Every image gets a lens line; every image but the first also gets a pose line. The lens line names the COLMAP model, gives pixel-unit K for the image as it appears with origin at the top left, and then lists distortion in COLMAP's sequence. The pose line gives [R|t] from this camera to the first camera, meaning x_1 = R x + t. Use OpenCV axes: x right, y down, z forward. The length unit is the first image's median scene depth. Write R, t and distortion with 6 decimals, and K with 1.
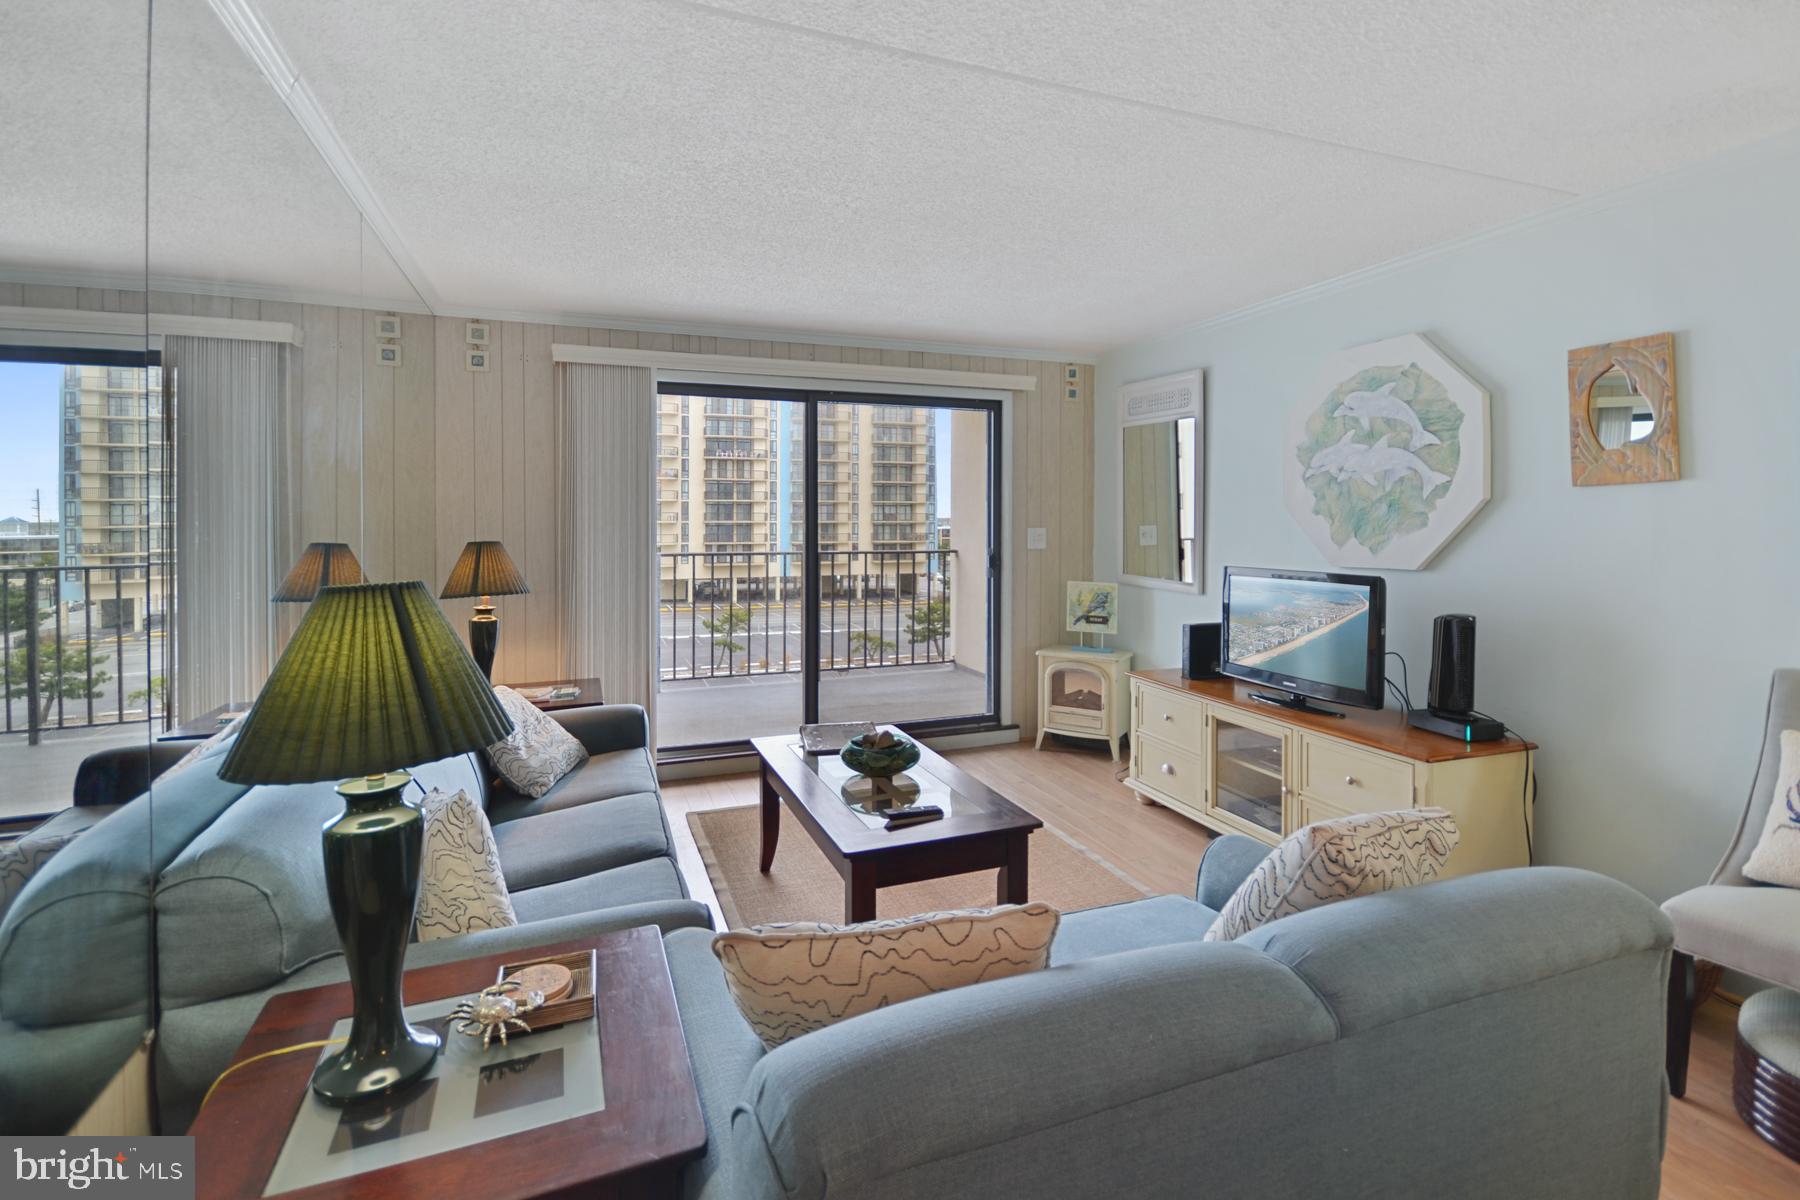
lens RADIAL K [[850.4, 0, 902.8], [0, 850.4, 533.0], [0, 0, 1]] dist [0.002099, -0.000257]
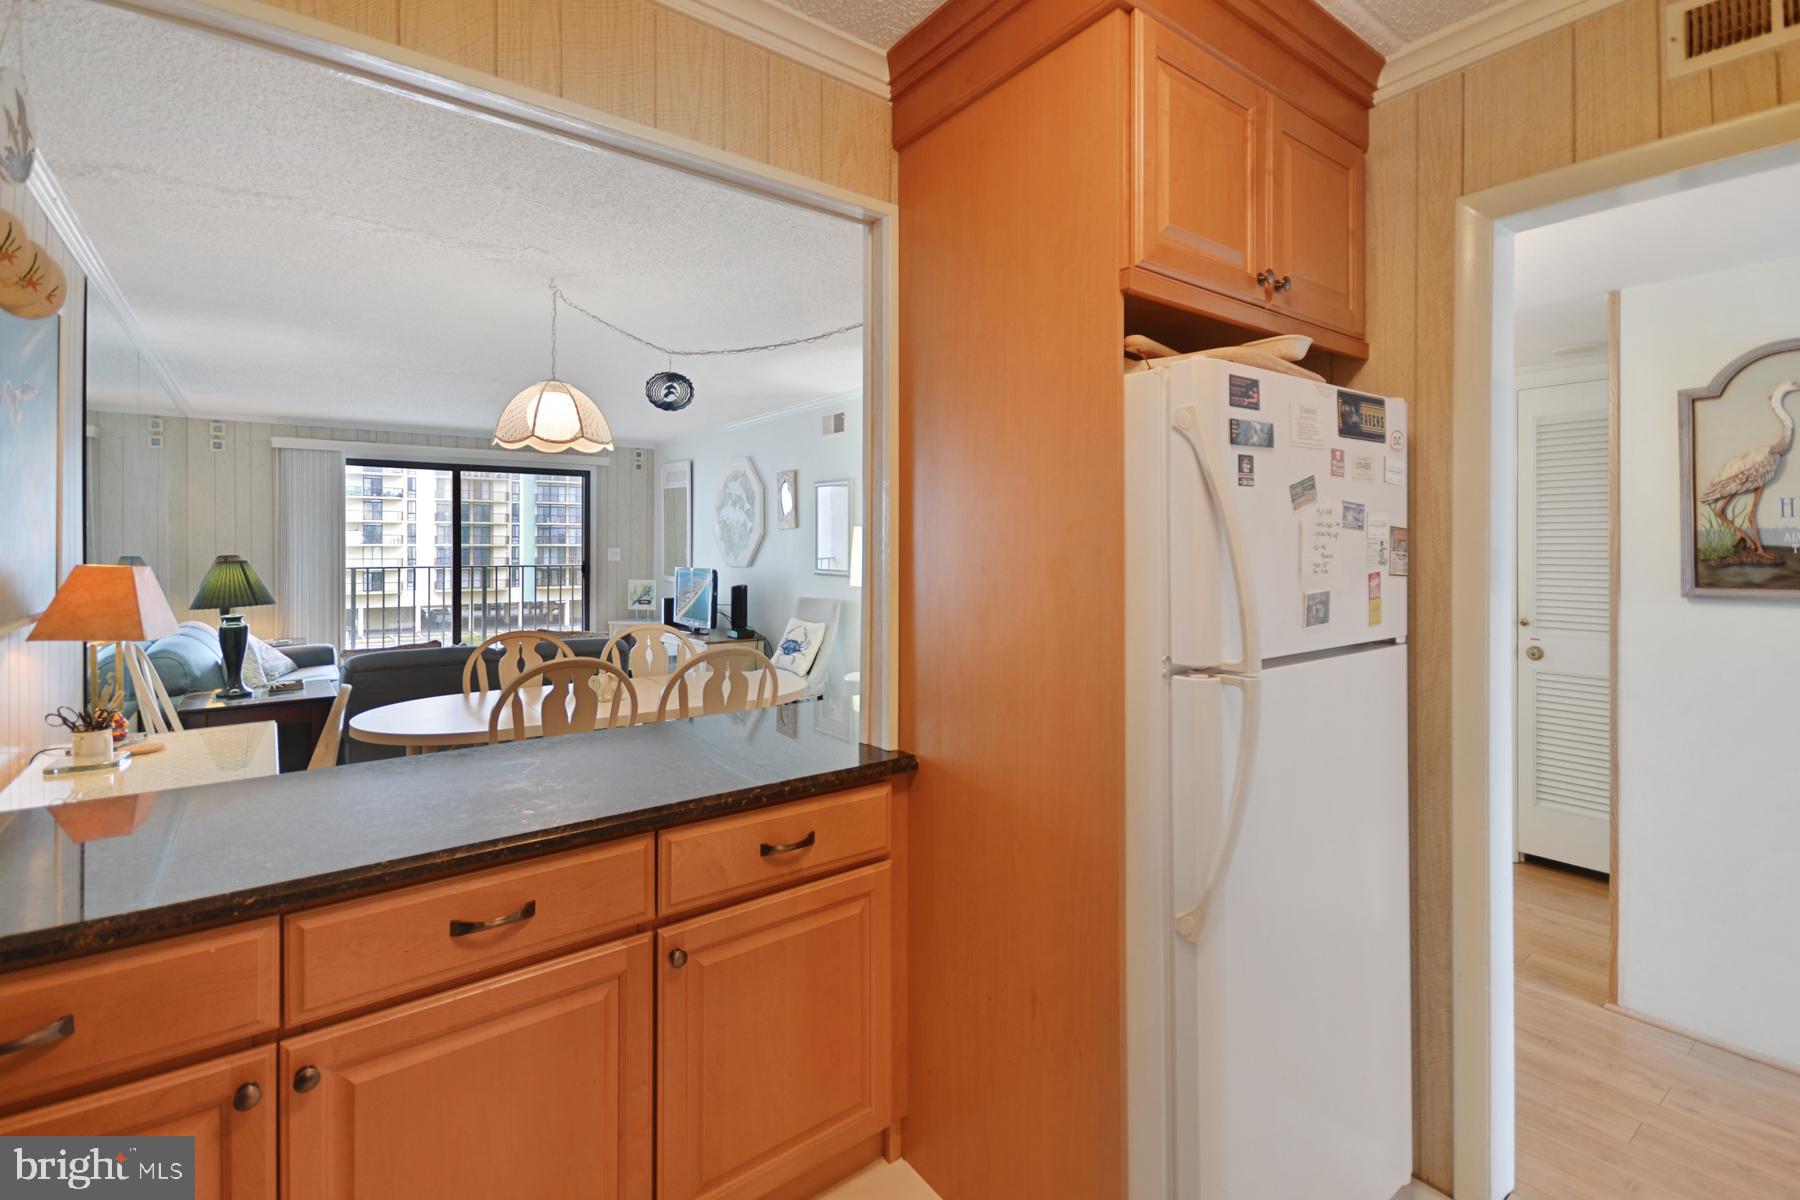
lens RADIAL K [[807.5, 0, 888.2], [0, 807.5, 556.3], [0, 0, 1]] dist [0.001486, -0.000467]
pose [[0.959992, -0.003394, 0.280008, 0.300587], [0.003556, 0.999994, -0.000073, 0.015379], [-0.280006, 0.001066, 0.959998, -0.848756]]
